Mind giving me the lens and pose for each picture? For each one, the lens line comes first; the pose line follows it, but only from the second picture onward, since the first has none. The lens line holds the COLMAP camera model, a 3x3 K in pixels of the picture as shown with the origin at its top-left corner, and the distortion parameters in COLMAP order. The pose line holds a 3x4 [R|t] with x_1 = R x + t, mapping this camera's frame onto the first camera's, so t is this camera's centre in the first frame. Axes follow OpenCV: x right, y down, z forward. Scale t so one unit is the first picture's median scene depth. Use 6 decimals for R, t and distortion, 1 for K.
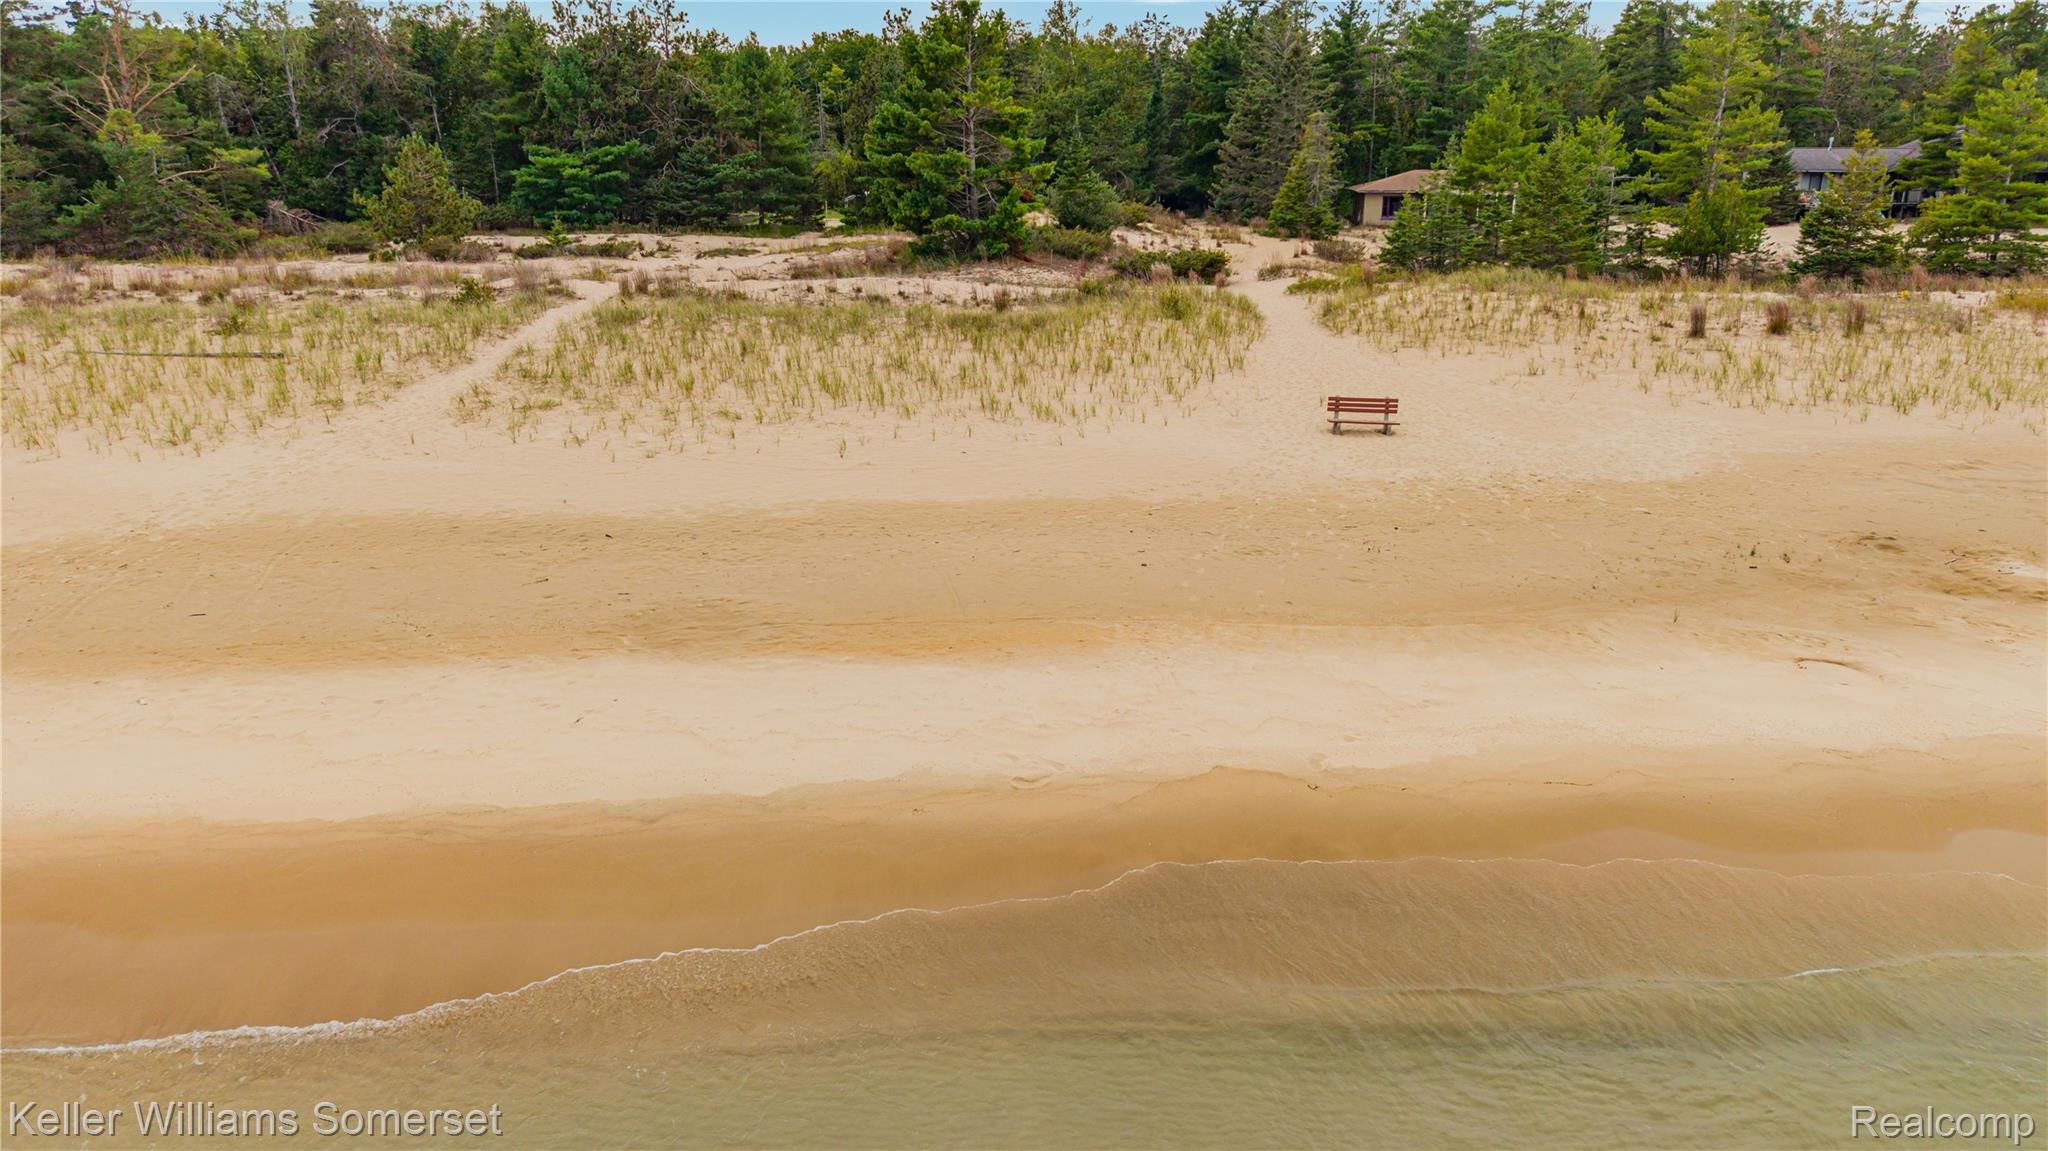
lens RADIAL K [[1415.5, 0, 1024.0], [0, 1415.5, 575.5], [0, 0, 1]] dist [0.008326, -0.005805]
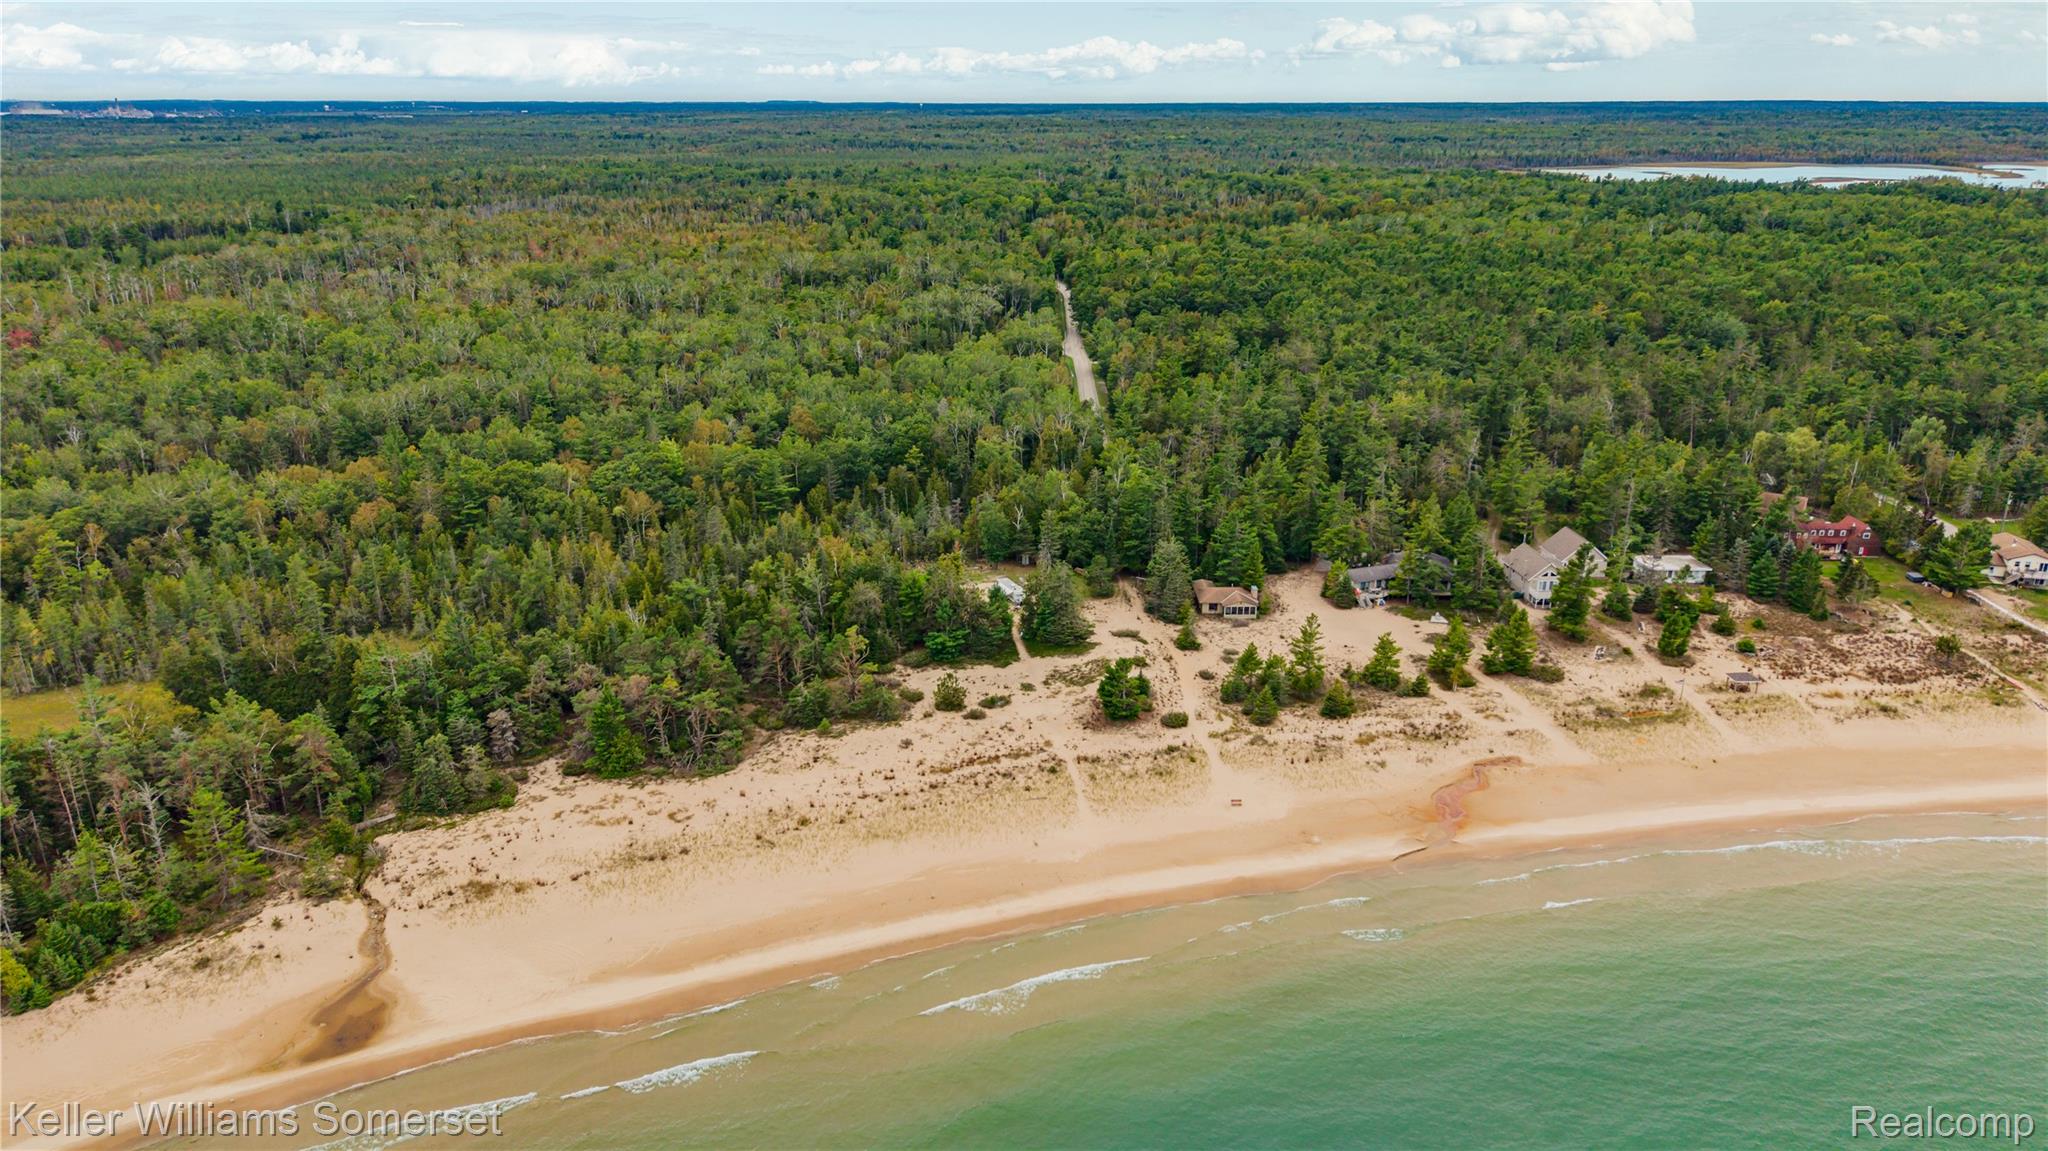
lens RADIAL K [[1419.6, 0, 1024.0], [0, 1419.6, 575.5], [0, 0, 1]] dist [0.024766, -0.001860]
pose [[0.985495, -0.049006, 0.162475, -0.621489], [0.041335, 0.997880, 0.050264, -0.551017], [-0.164593, -0.042819, 0.985432, -1.875224]]
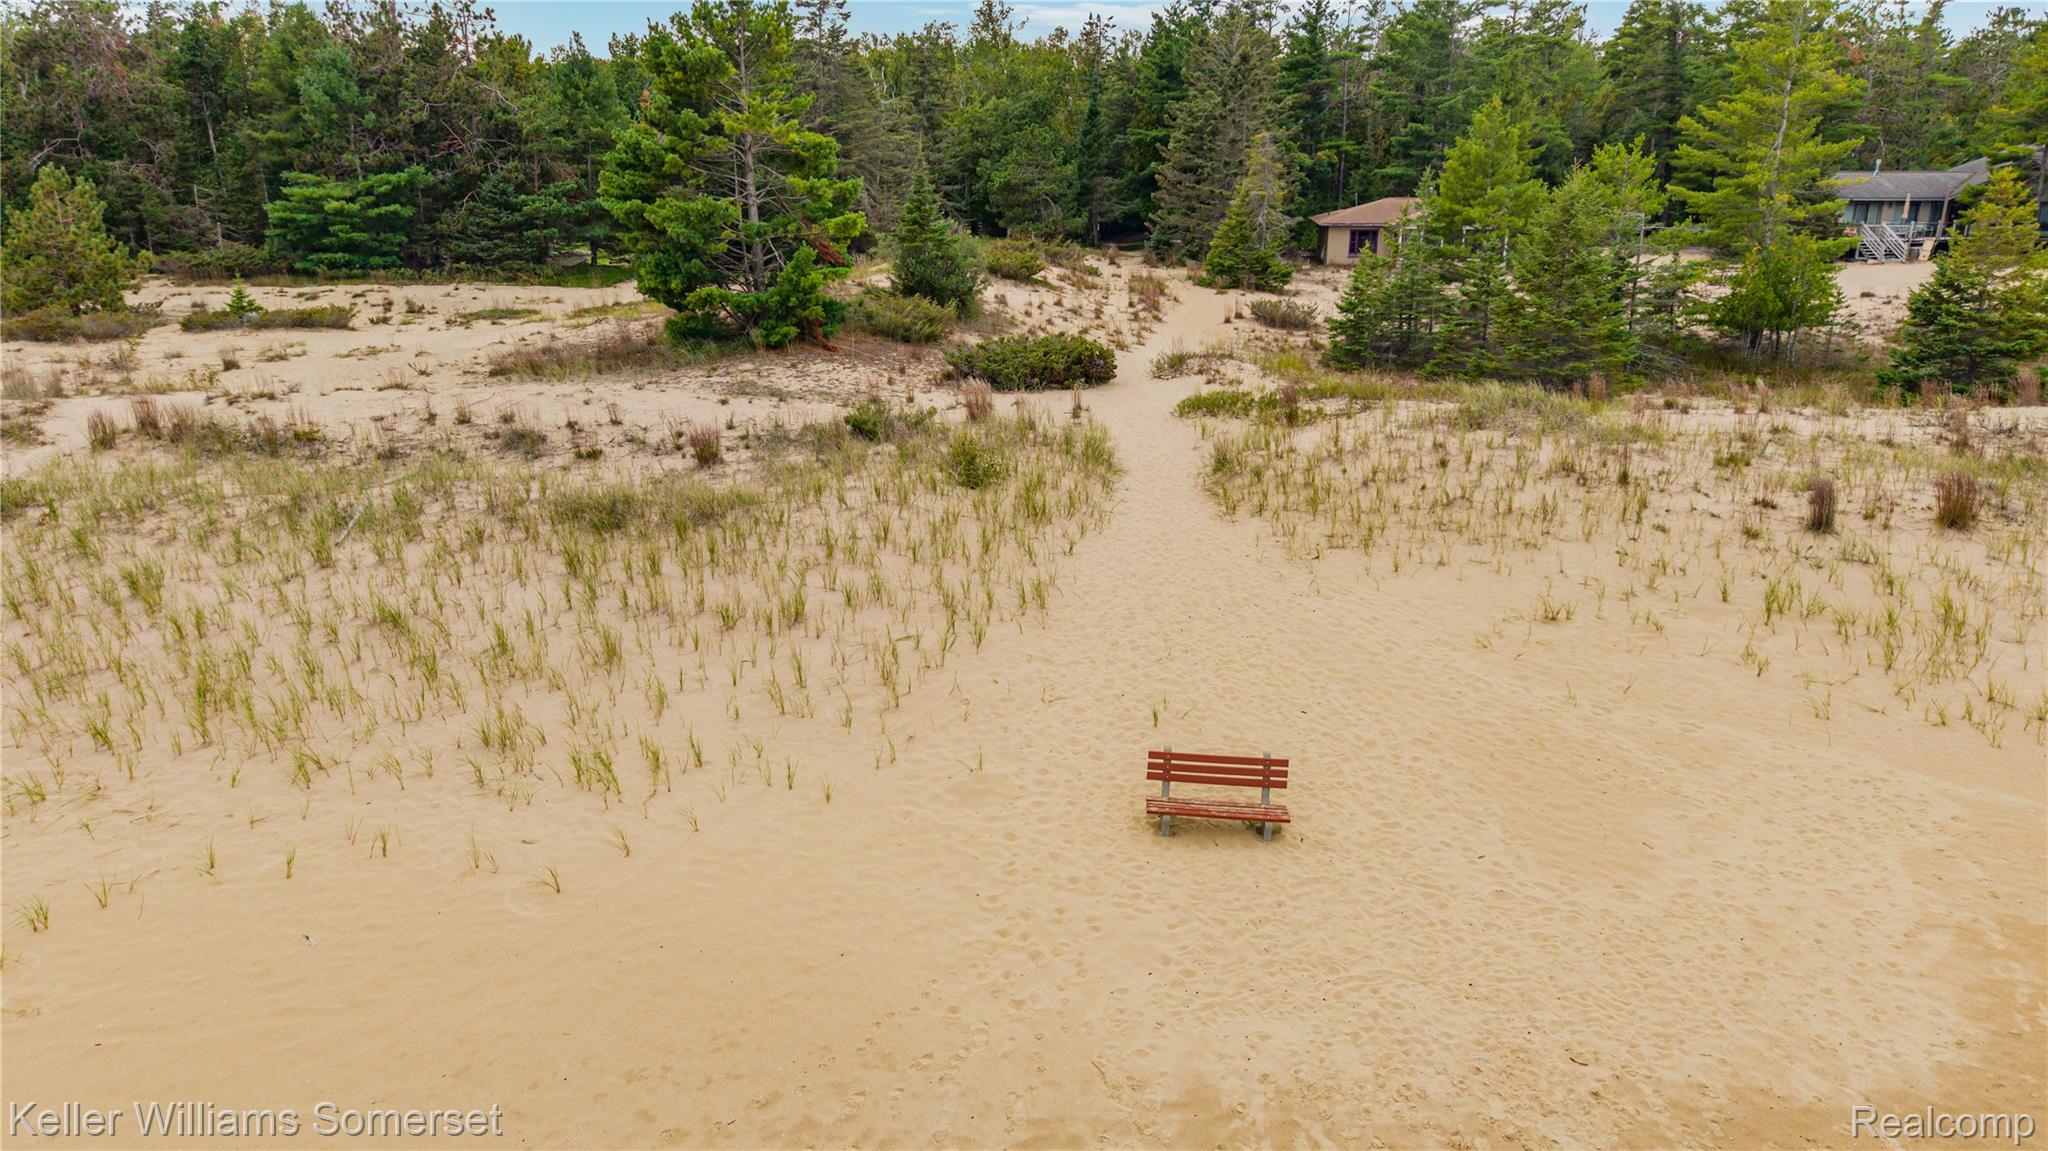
lens RADIAL K [[1415.5, 0, 1024.0], [0, 1415.5, 575.5], [0, 0, 1]] dist [0.008326, -0.005805]
pose [[0.999977, -0.001605, 0.006635, 0.063619], [0.001634, 0.999989, -0.004312, -0.069997], [-0.006628, 0.004322, 0.999969, 0.191250]]
